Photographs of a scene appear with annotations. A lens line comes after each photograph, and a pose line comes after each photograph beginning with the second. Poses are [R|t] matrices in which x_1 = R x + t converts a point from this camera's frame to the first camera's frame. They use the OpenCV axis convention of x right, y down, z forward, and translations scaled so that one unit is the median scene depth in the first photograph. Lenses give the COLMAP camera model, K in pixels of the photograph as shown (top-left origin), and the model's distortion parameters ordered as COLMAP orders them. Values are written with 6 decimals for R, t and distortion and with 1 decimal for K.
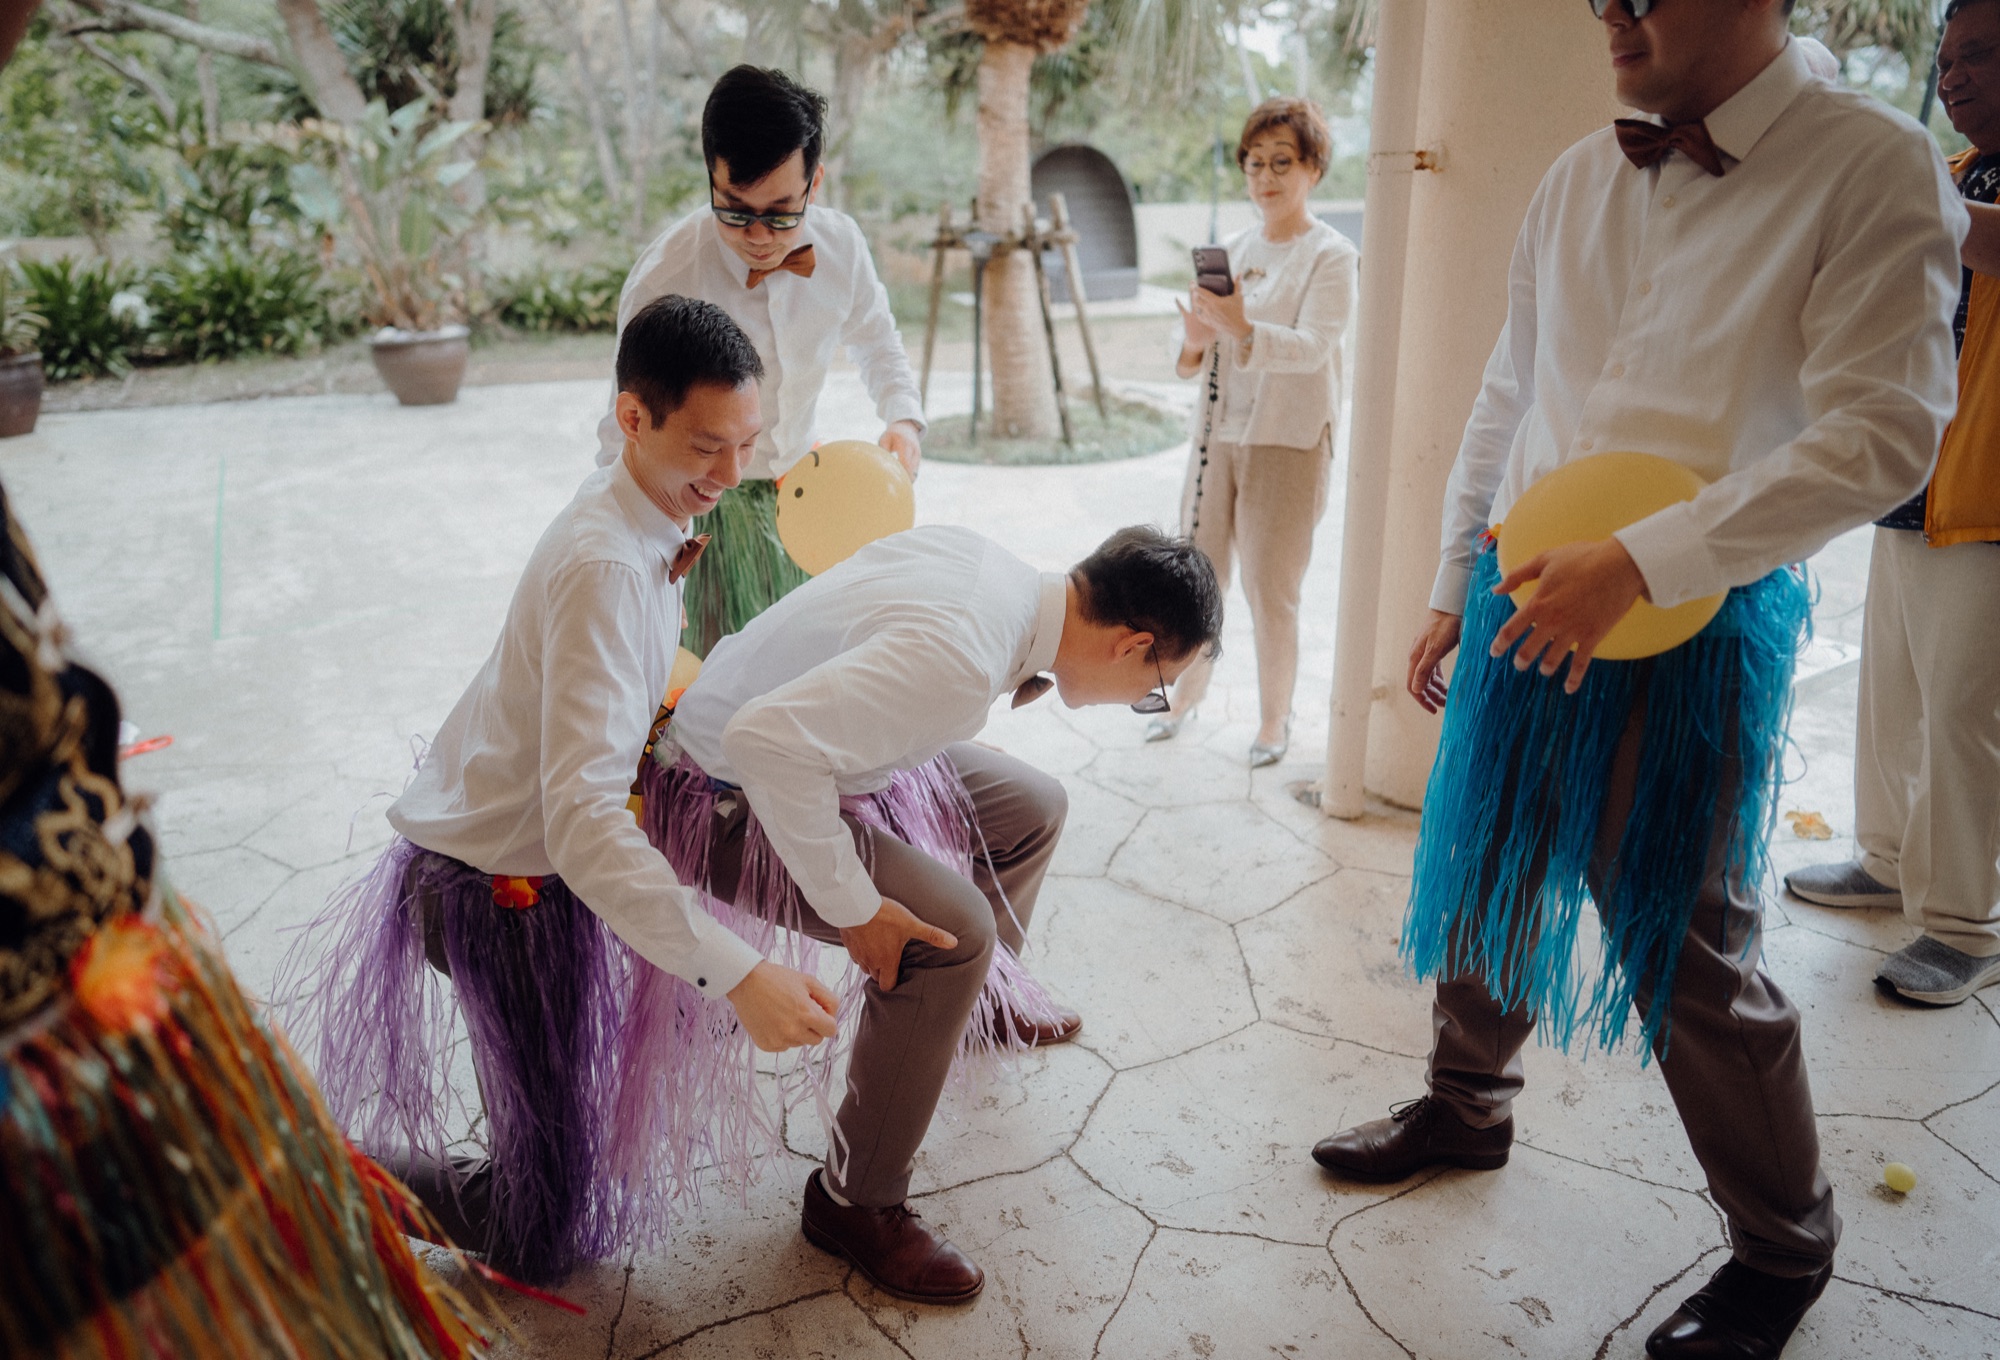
lens RADIAL K [[1394.2, 0, 978.4], [0, 1394.2, 688.3], [0, 0, 1]] dist [-0.031396, 0.044406]
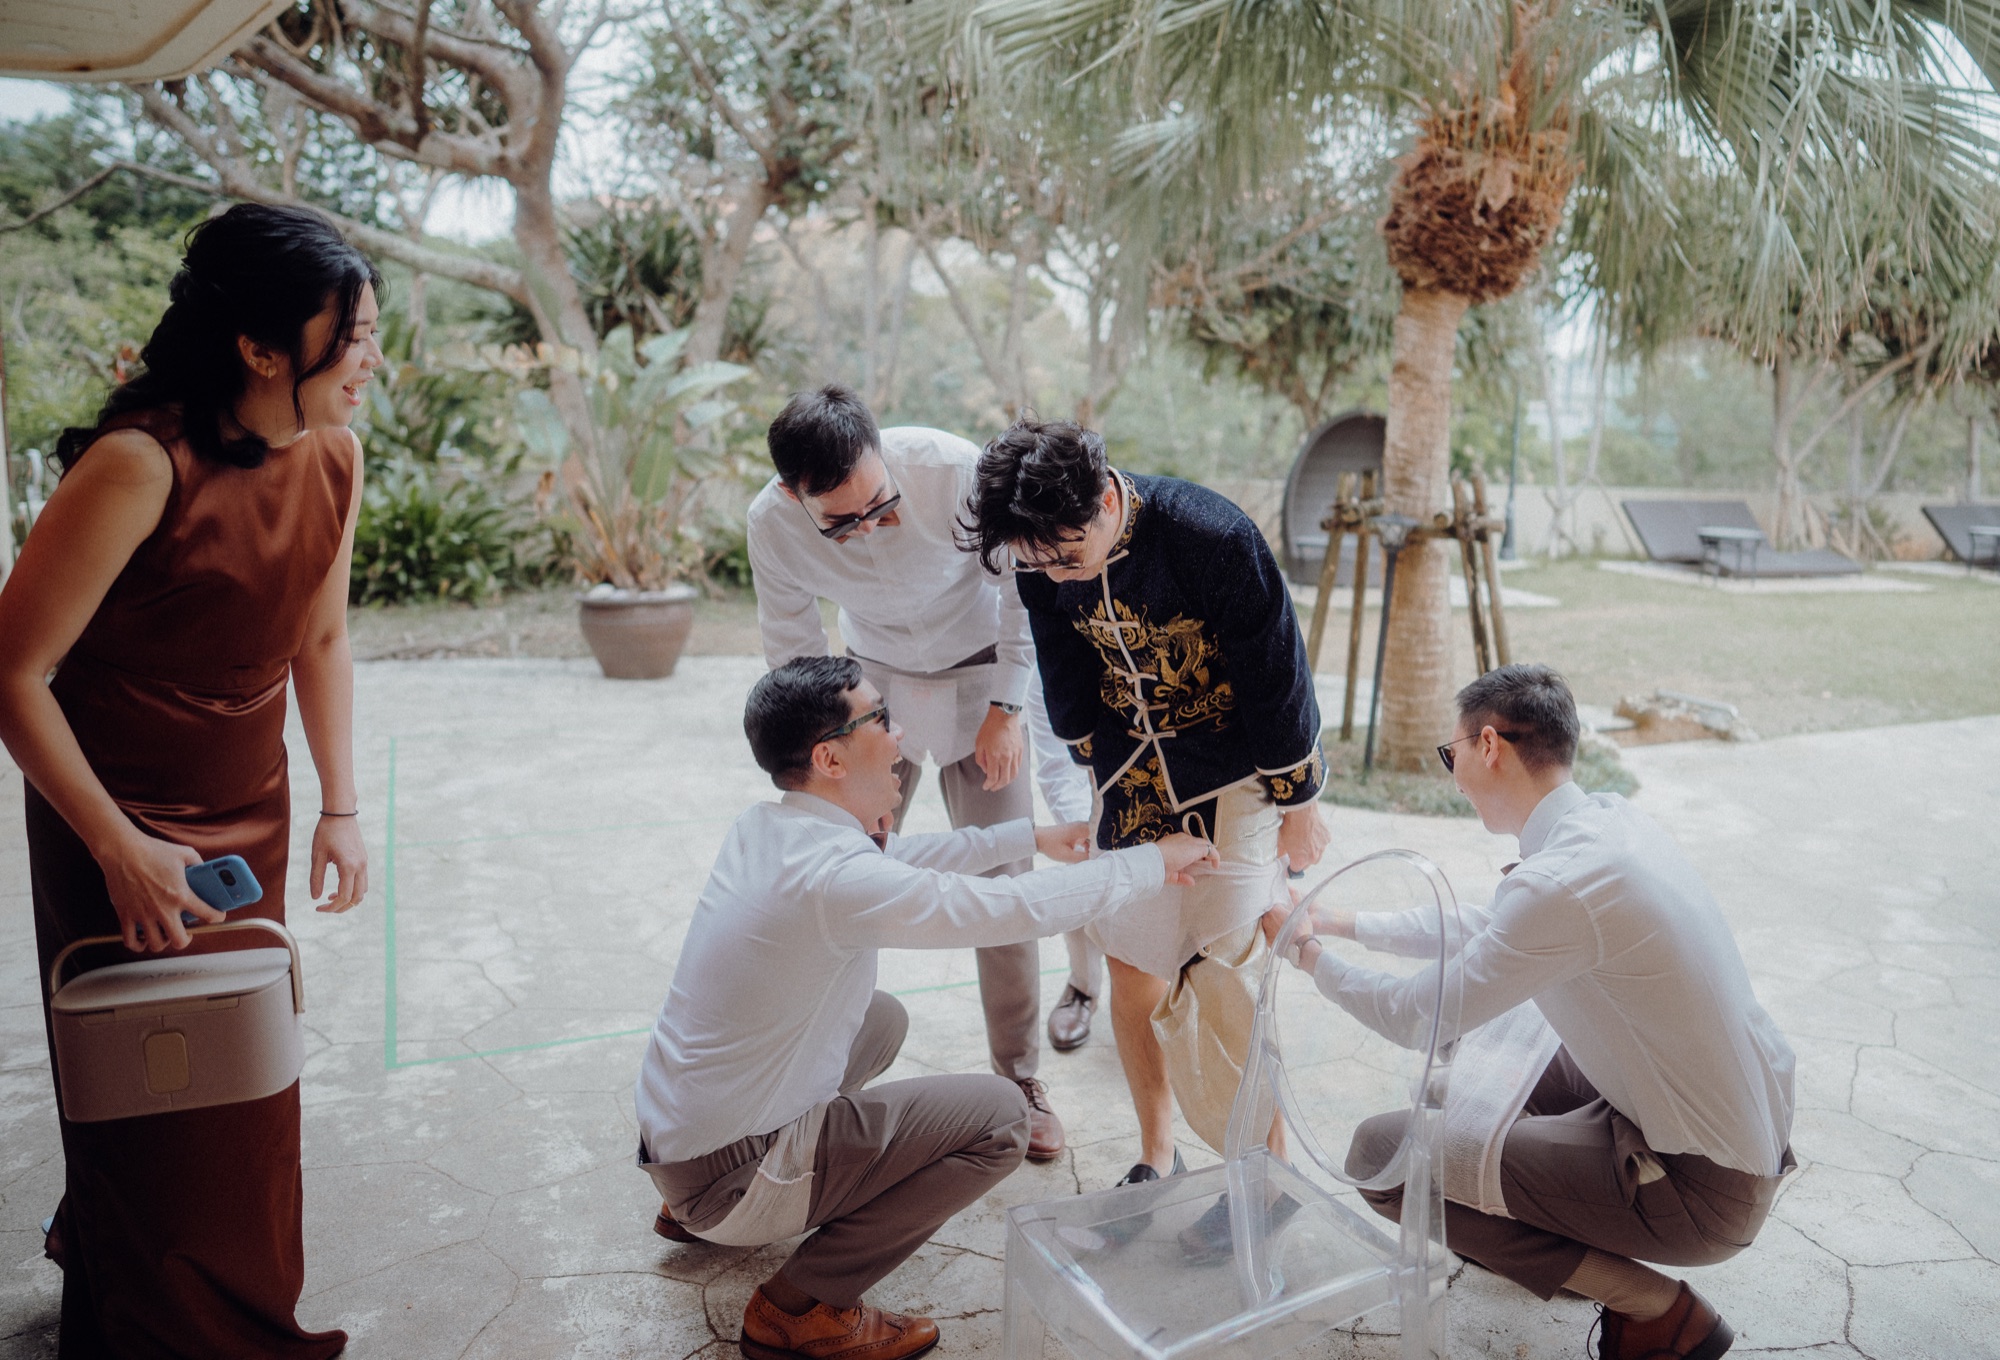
lens RADIAL K [[1498.1, 0, 1093.5], [0, 1498.1, 646.6], [0, 0, 1]] dist [-0.021155, 0.003503]
pose [[0.998317, 0.051003, -0.027617, -0.083038], [-0.055745, 0.975225, -0.214074, -0.037984], [0.016014, 0.215254, 0.976427, 0.110448]]
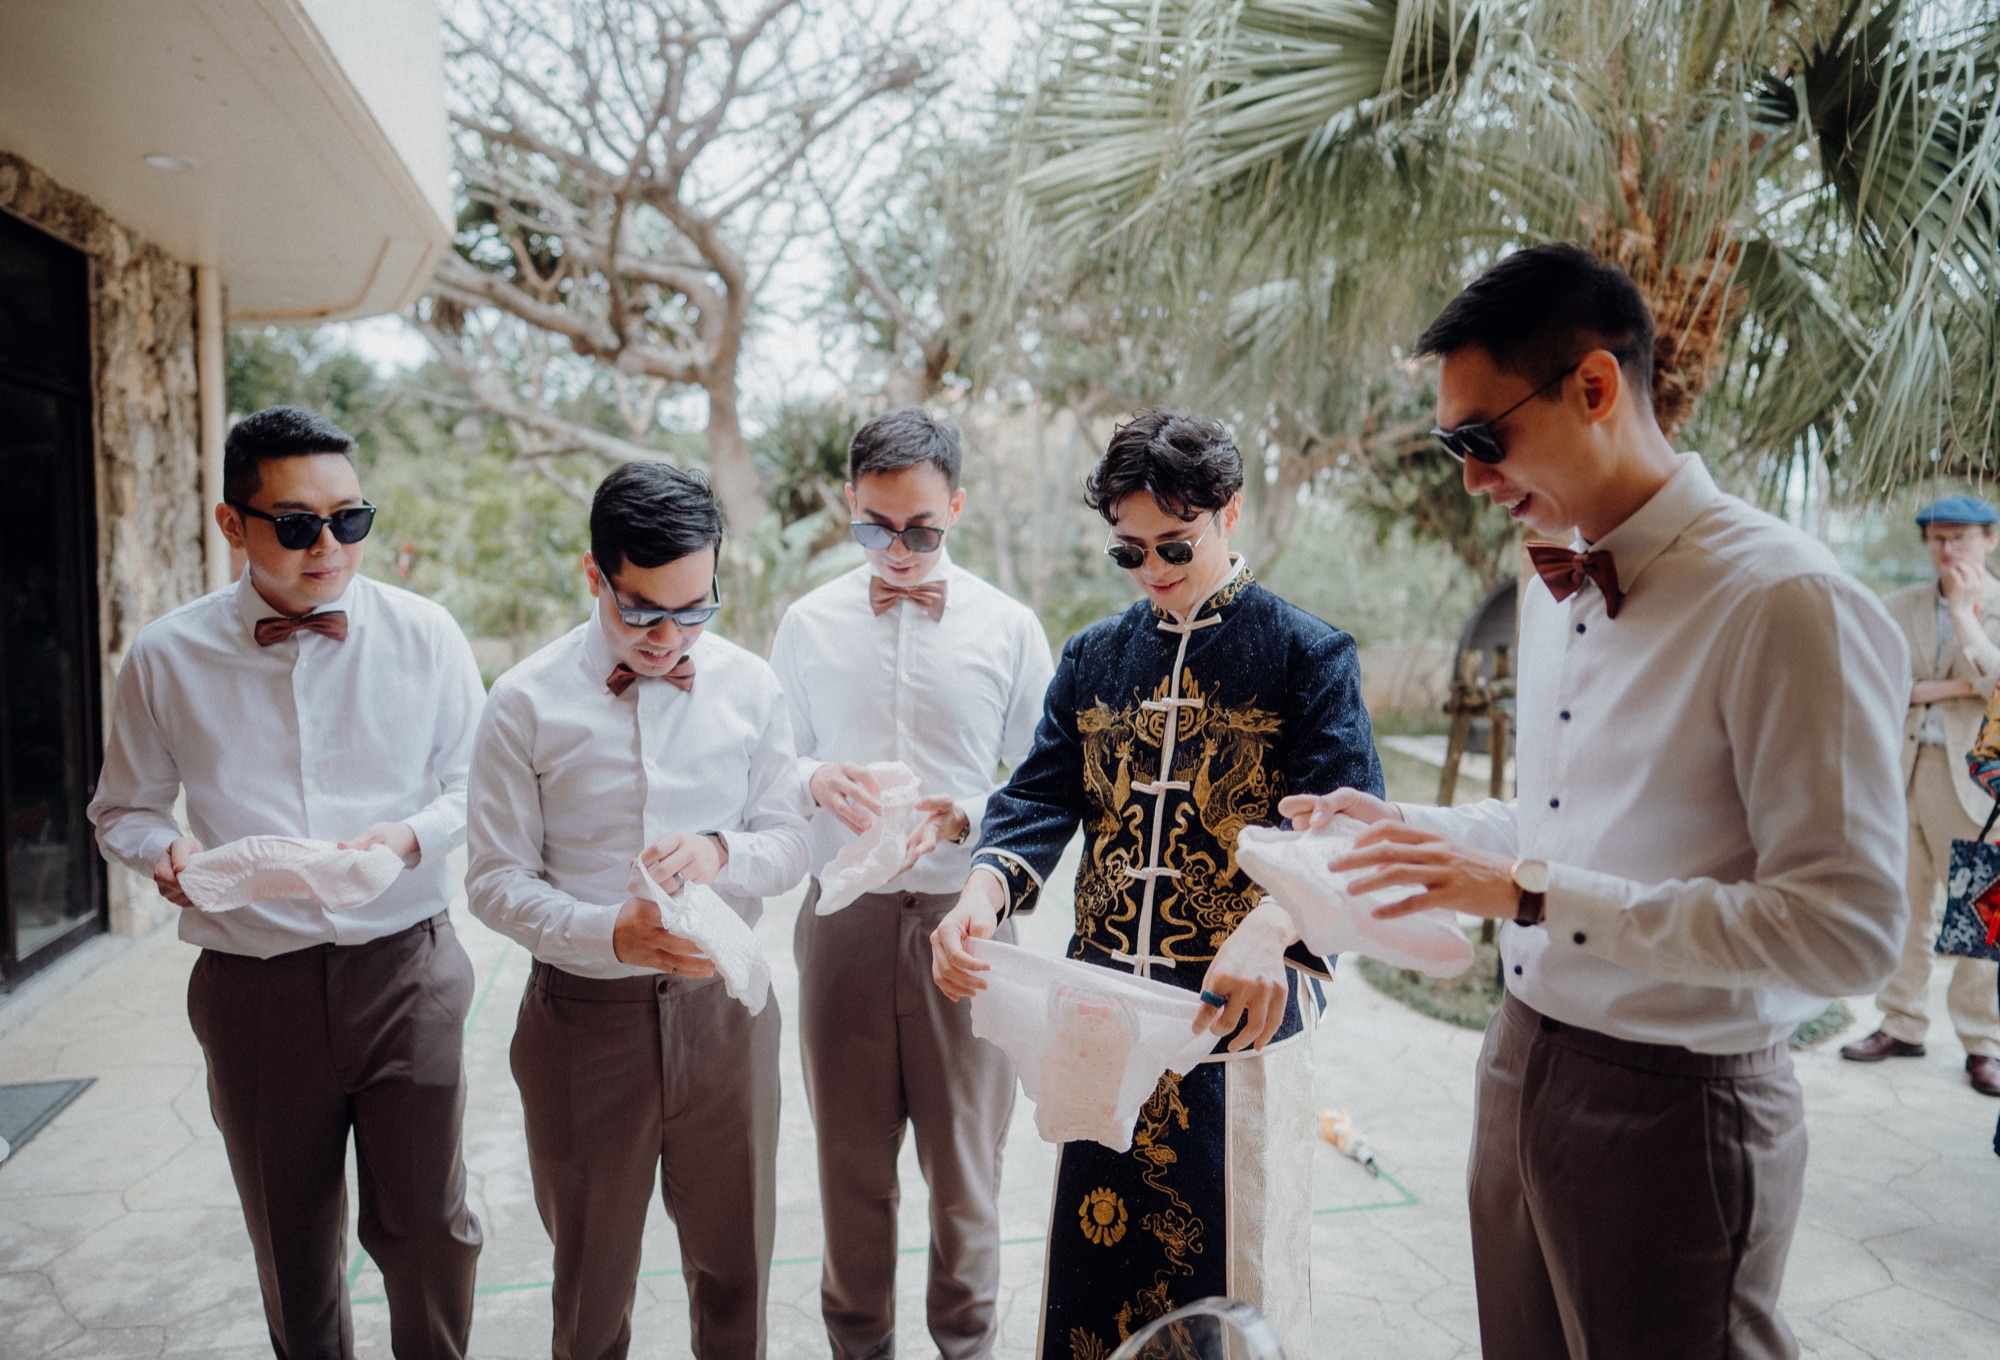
lens RADIAL K [[1394.2, 0, 971.7], [0, 1394.2, 688.9], [0, 0, 1]] dist [-0.031396, 0.044406]
pose [[0.965186, 0.042487, -0.258091, -0.051799], [-0.113164, 0.957421, -0.265592, -0.067061], [0.235817, 0.285553, 0.928897, 0.166322]]
